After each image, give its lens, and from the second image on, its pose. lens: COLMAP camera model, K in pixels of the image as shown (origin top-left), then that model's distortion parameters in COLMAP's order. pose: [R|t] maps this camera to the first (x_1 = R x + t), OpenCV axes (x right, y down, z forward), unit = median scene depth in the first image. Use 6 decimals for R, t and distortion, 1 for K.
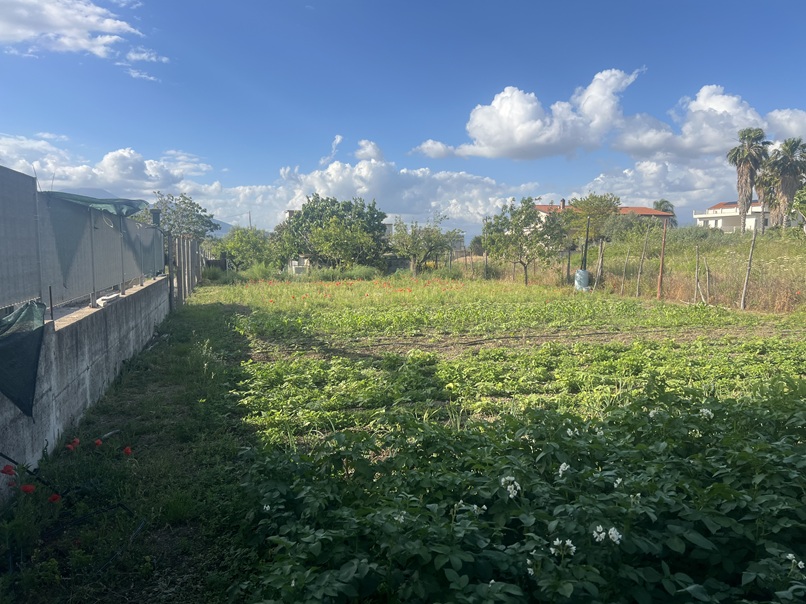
lens RADIAL K [[613.8, 0, 423.6], [0, 613.8, 285.3], [0, 0, 1]] dist [0.023356, -0.009223]
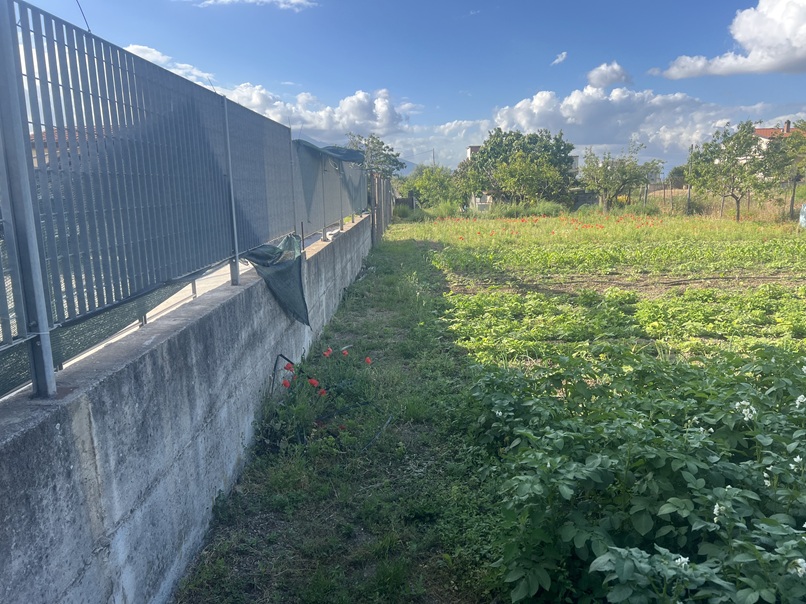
lens RADIAL K [[617.2, 0, 407.6], [0, 617.2, 301.8], [0, 0, 1]] dist [0.090186, -0.167096]
pose [[0.951901, 0.039188, -0.303891, -0.019712], [-0.000359, 0.991930, 0.126789, 0.001615], [0.306407, -0.120582, 0.944232, -0.034913]]
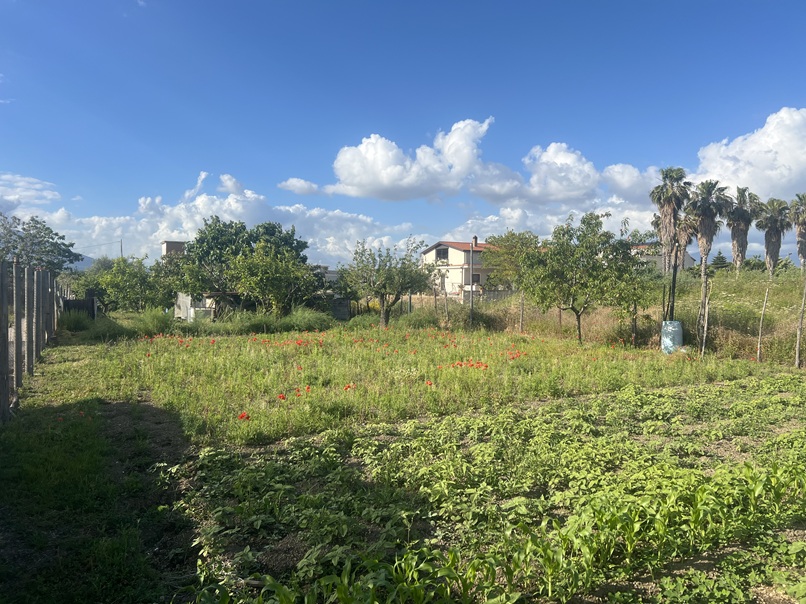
lens RADIAL K [[614.8, 0, 377.3], [0, 614.8, 302.8], [0, 0, 1]] dist [-0.004403, 0.001766]
pose [[0.988858, 0.010033, 0.148522, -0.372919], [-0.004592, 0.999307, -0.036935, -0.040778], [-0.148789, 0.035842, 0.988219, 0.818129]]
